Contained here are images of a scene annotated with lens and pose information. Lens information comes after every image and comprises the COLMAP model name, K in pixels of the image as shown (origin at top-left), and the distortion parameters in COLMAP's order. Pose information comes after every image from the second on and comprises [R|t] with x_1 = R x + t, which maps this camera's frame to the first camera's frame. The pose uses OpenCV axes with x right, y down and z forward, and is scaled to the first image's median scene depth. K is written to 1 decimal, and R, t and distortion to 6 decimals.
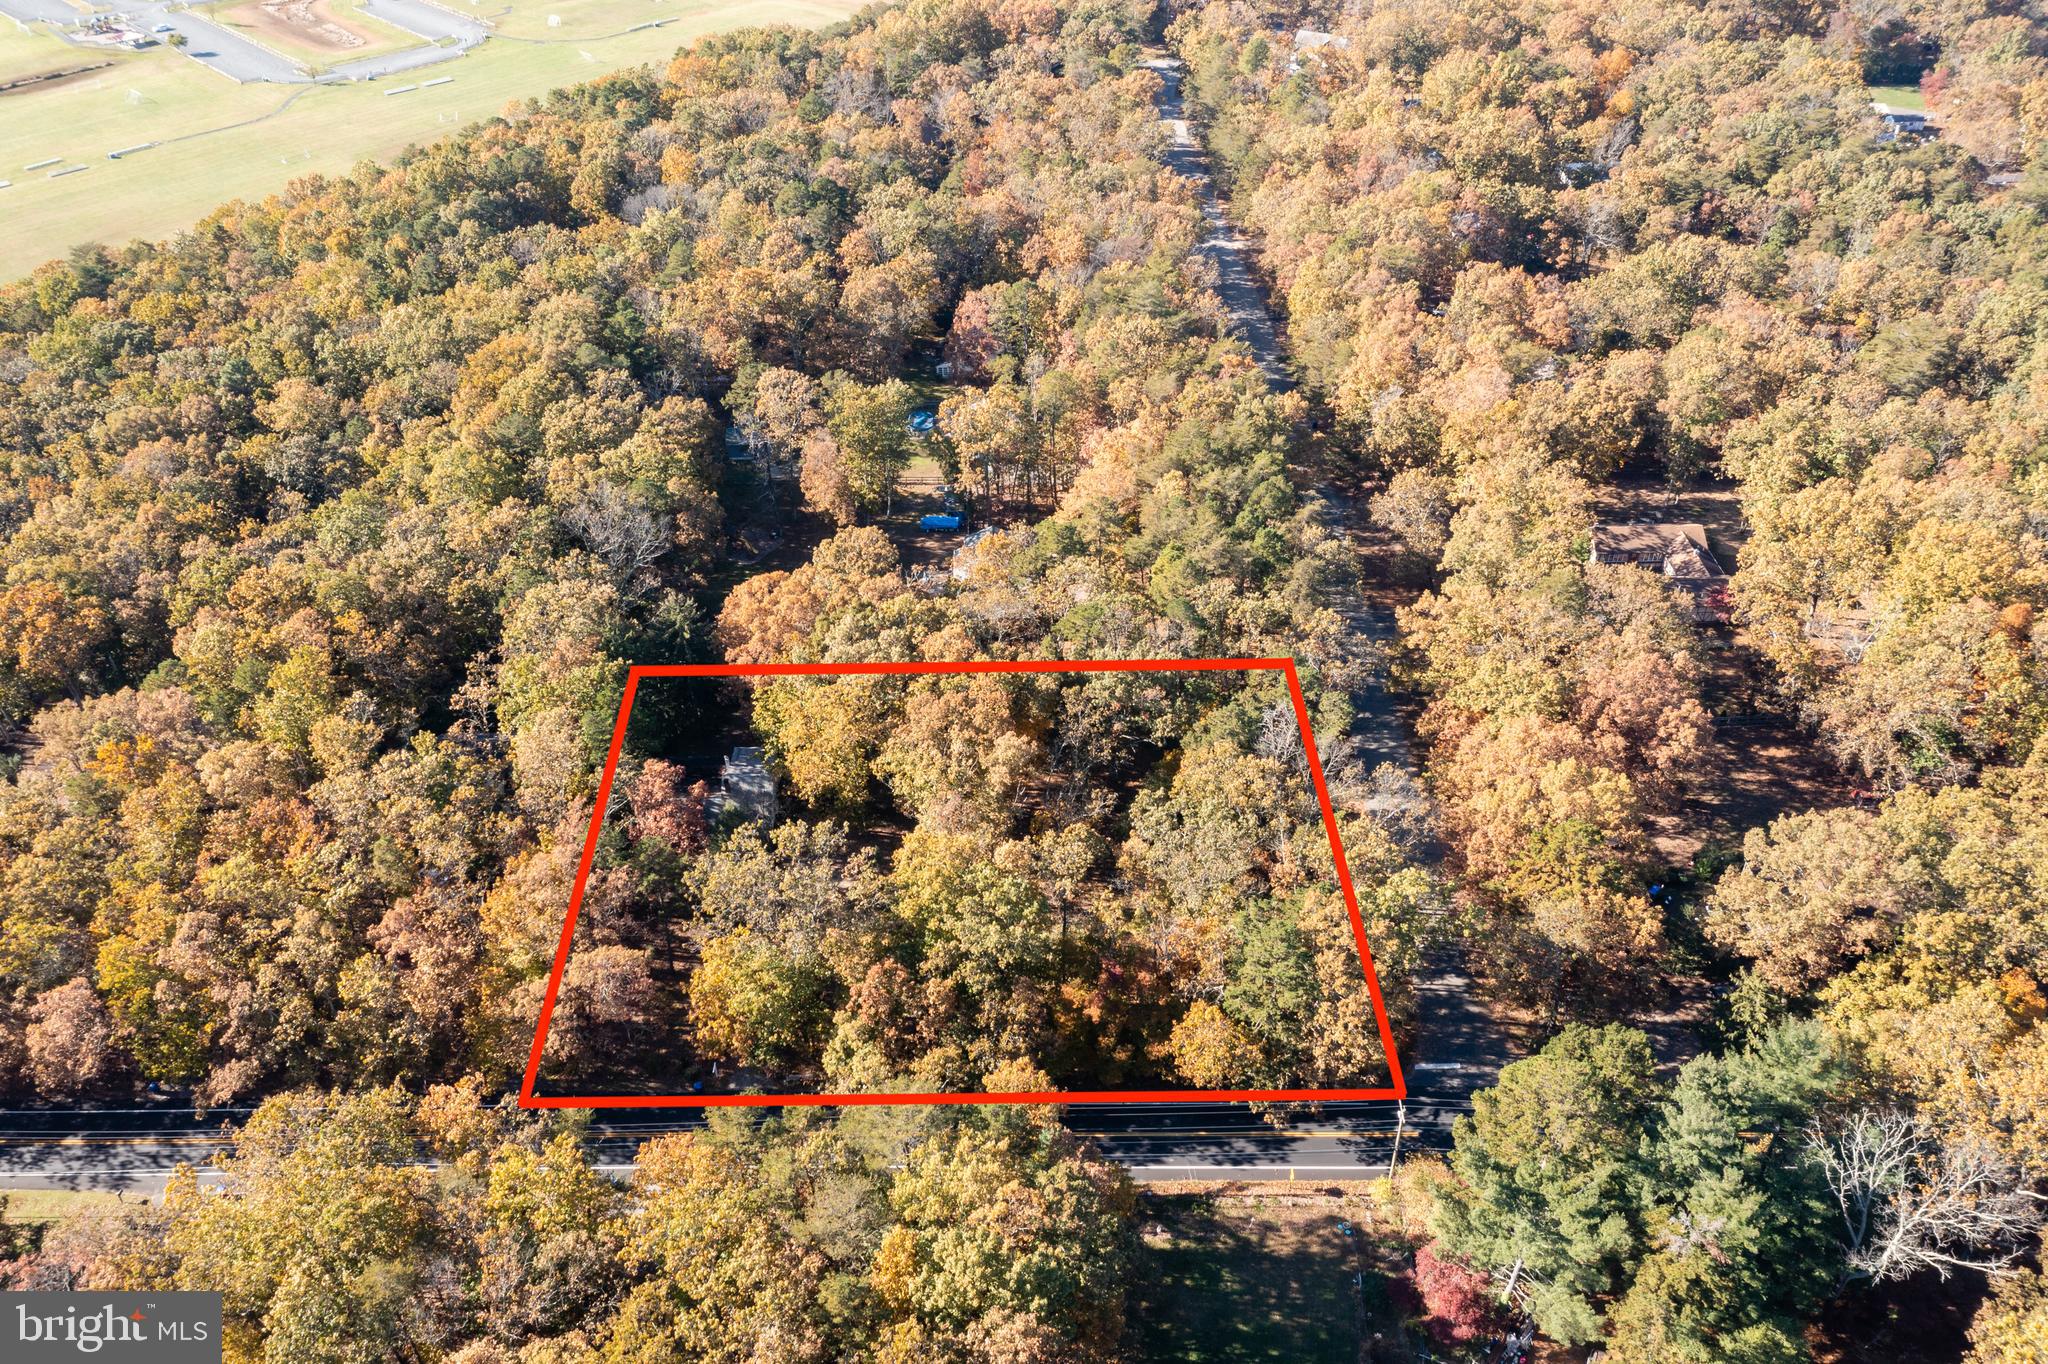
lens RADIAL K [[1610.3, 0, 1024.0], [0, 1610.3, 682.0], [0, 0, 1]] dist [0.013967, 0.016577]
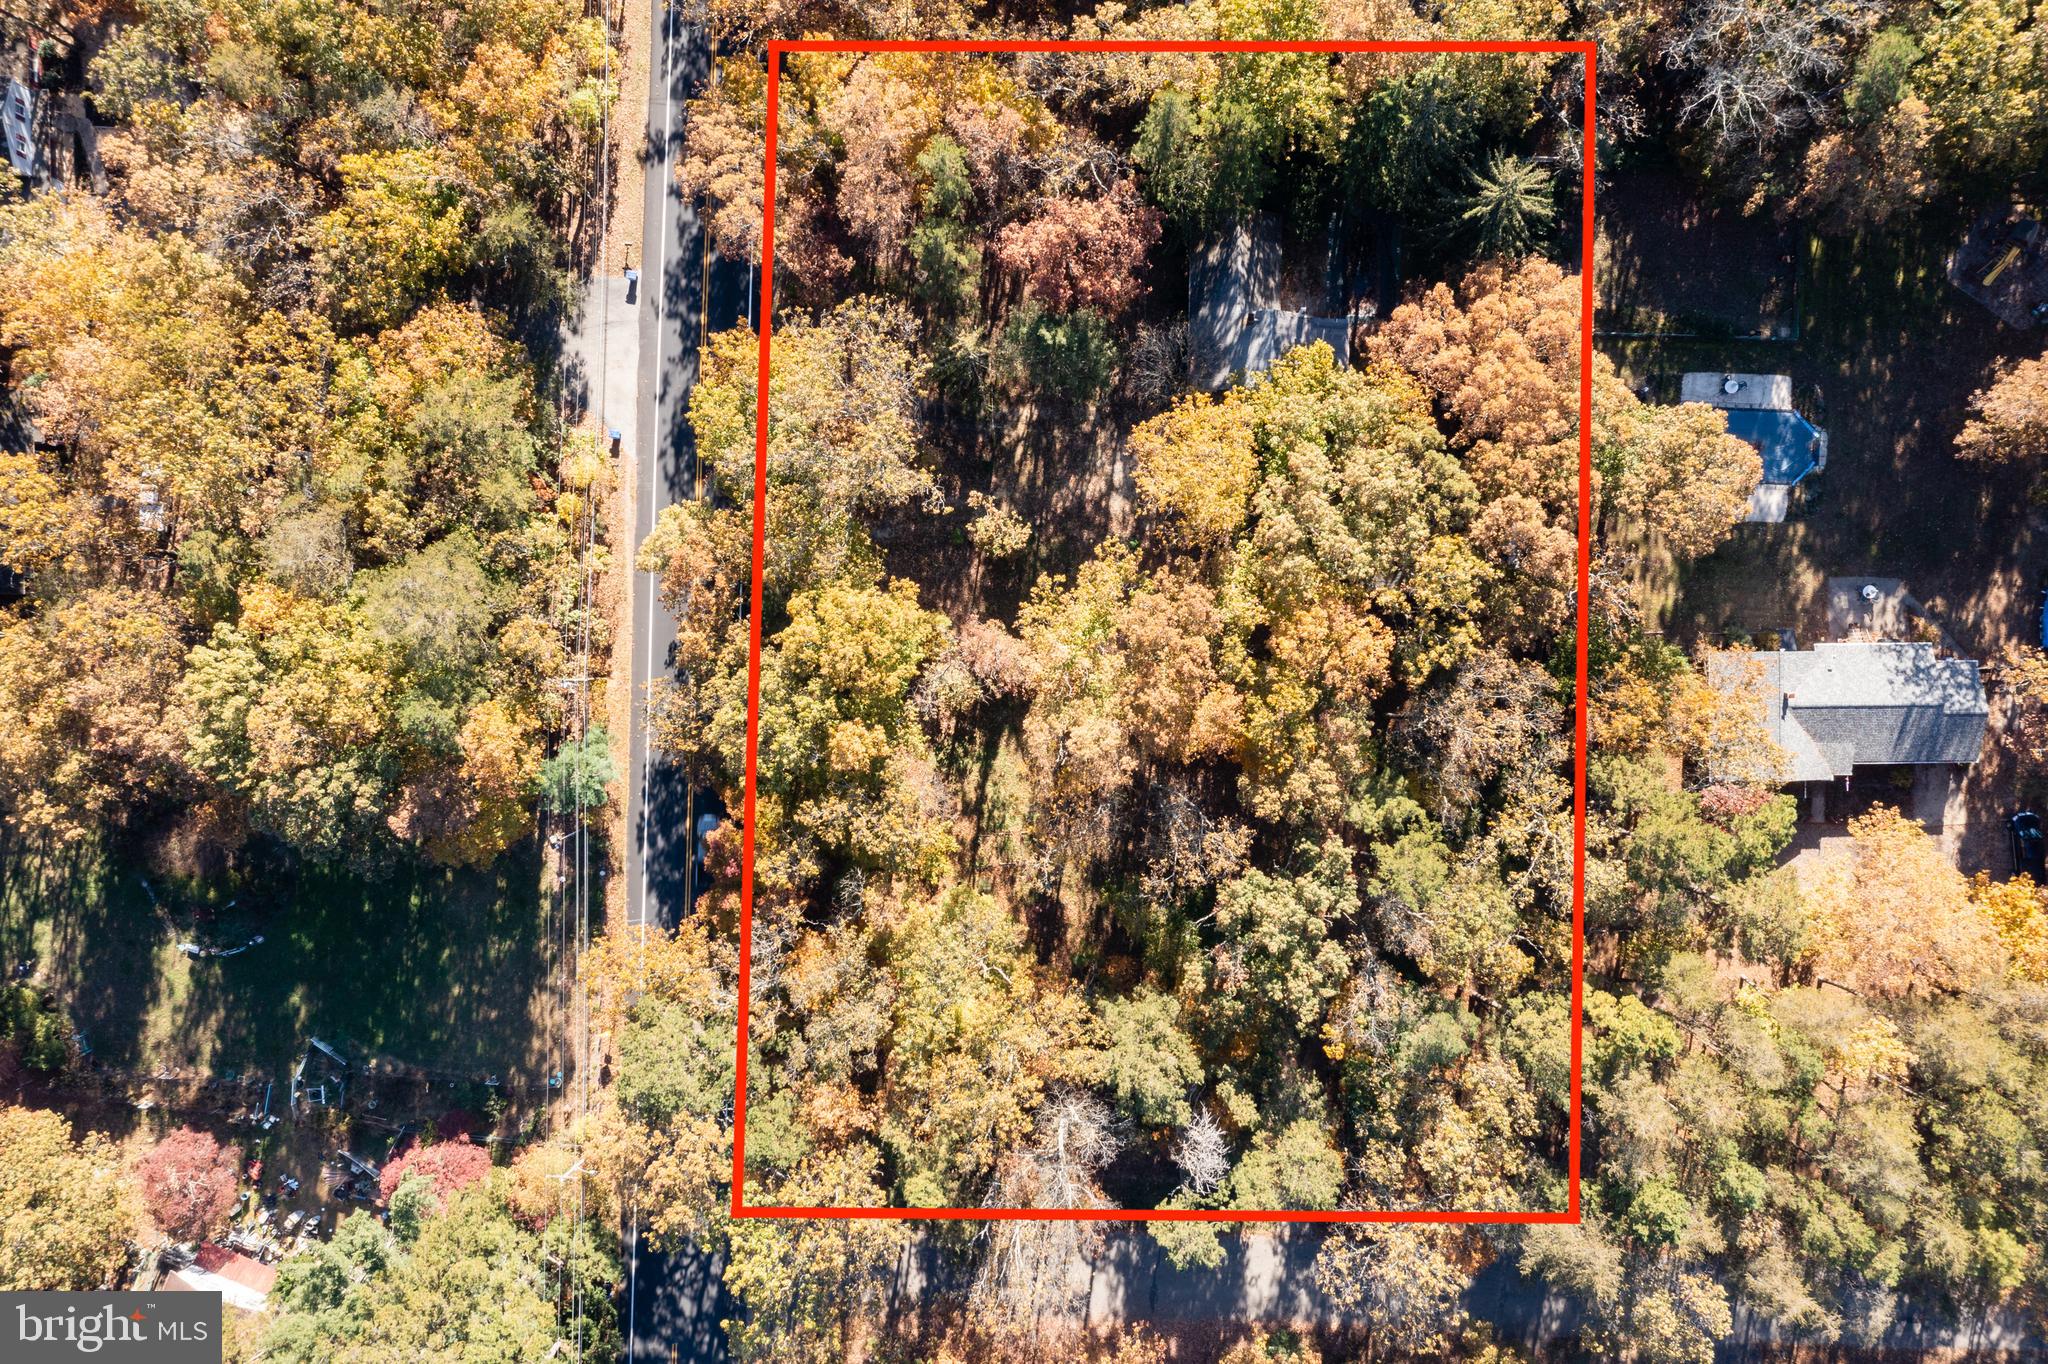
lens RADIAL K [[1562.9, 0, 1024.0], [0, 1562.9, 682.0], [0, 0, 1]] dist [0.006983, 0.000763]
pose [[-0.023114, 0.999589, 0.016986, -0.038338], [-0.585247, -0.027304, 0.810395, -0.406783], [0.810525, 0.008790, 0.585638, 0.519850]]
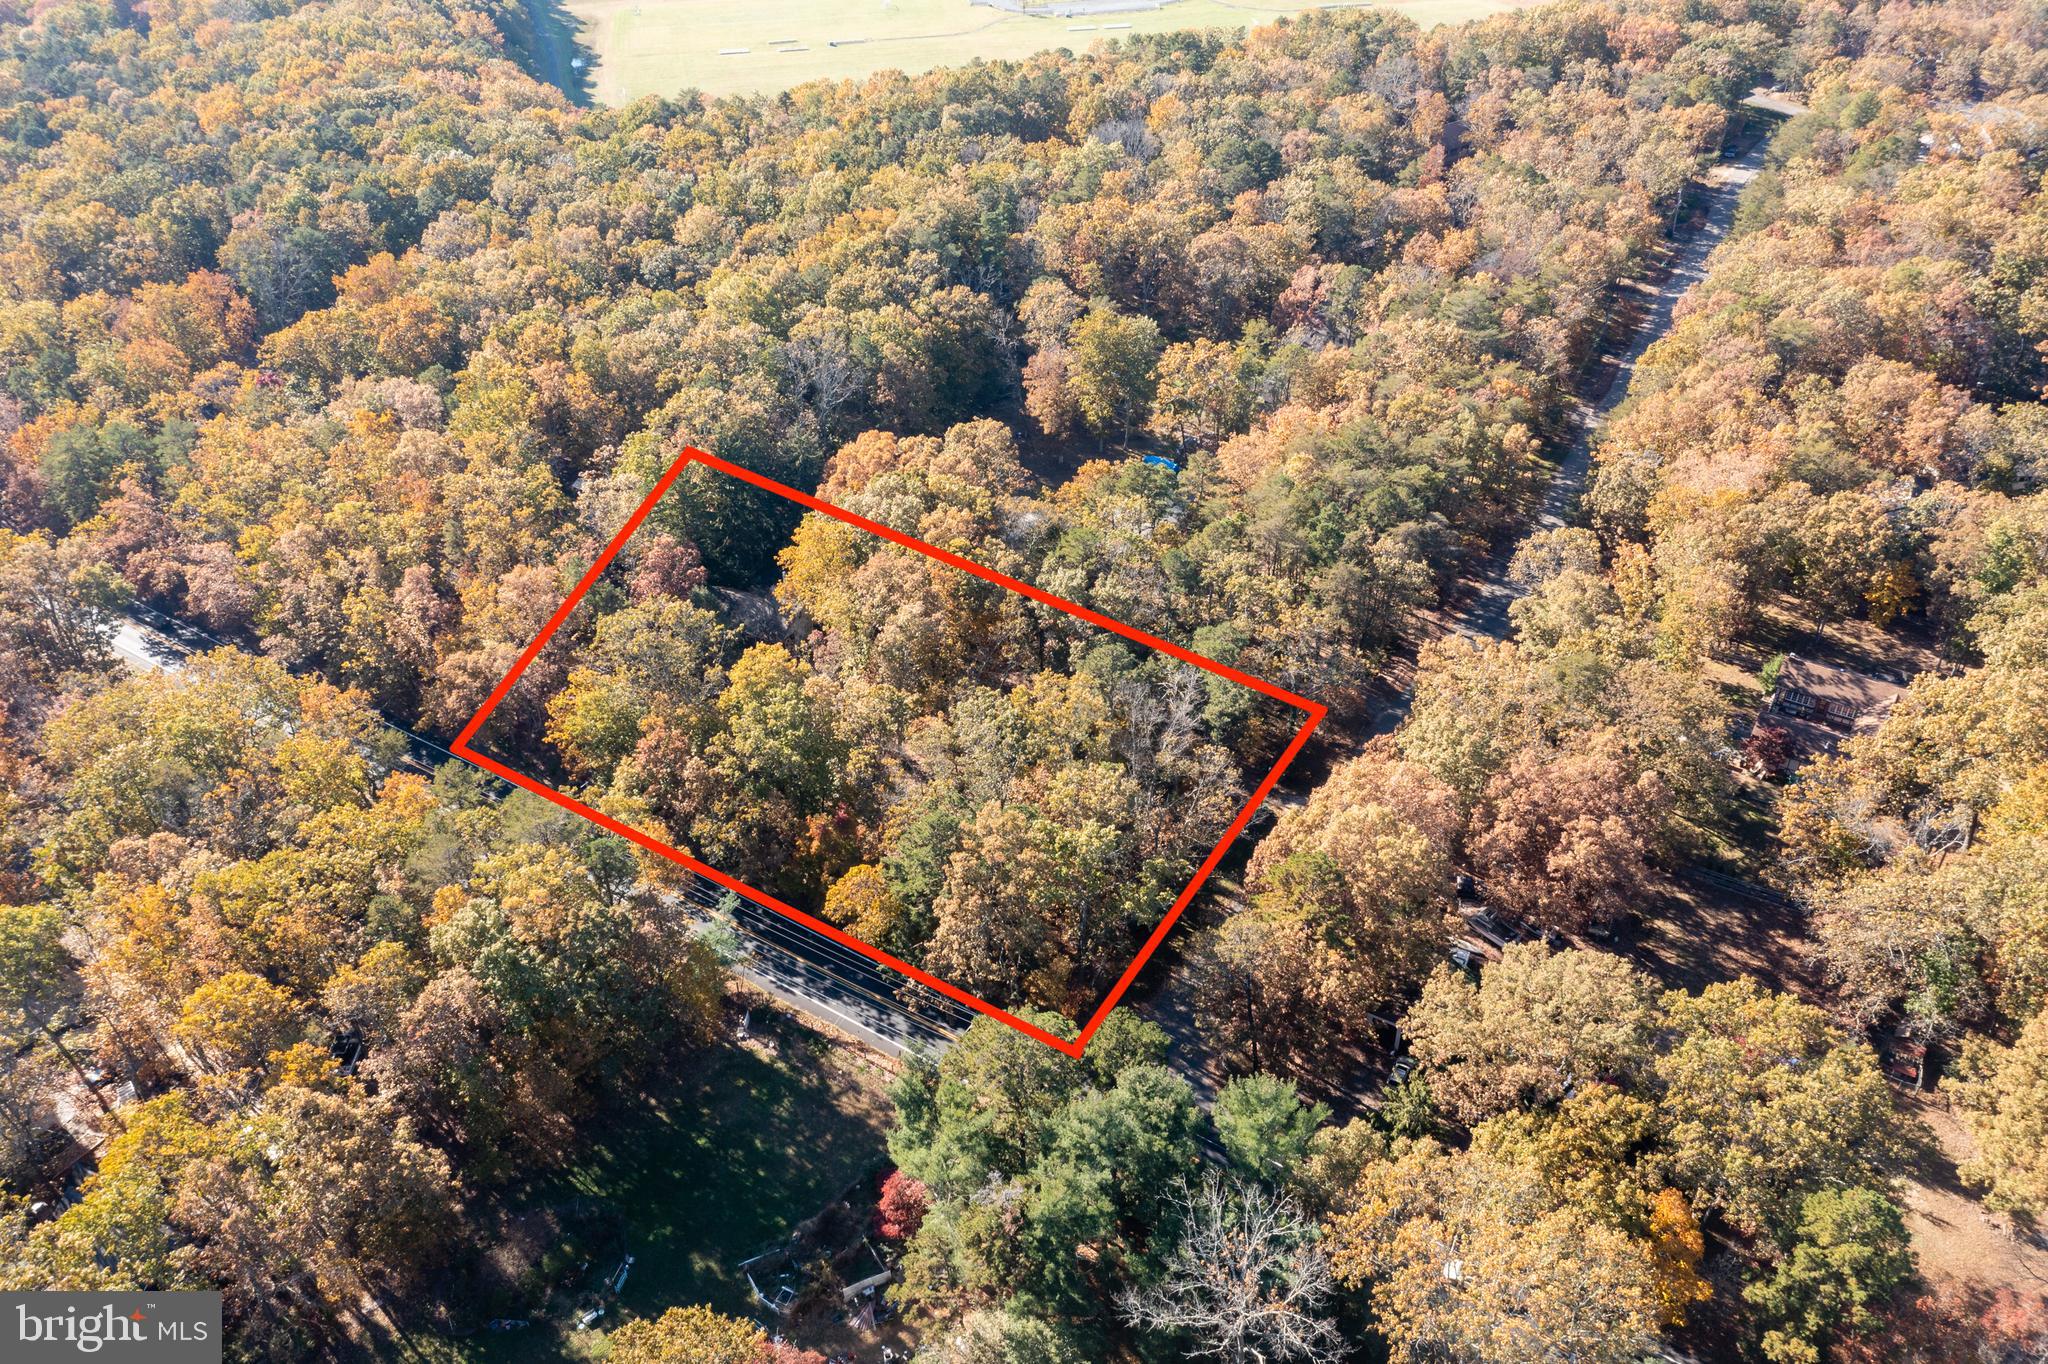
lens RADIAL K [[1610.3, 0, 1024.0], [0, 1610.3, 682.0], [0, 0, 1]] dist [0.013967, 0.016577]
pose [[0.841098, 0.321533, -0.434938, 0.464452], [-0.324677, 0.943271, 0.069452, -0.013980], [0.432596, 0.082798, 0.897778, 0.065799]]
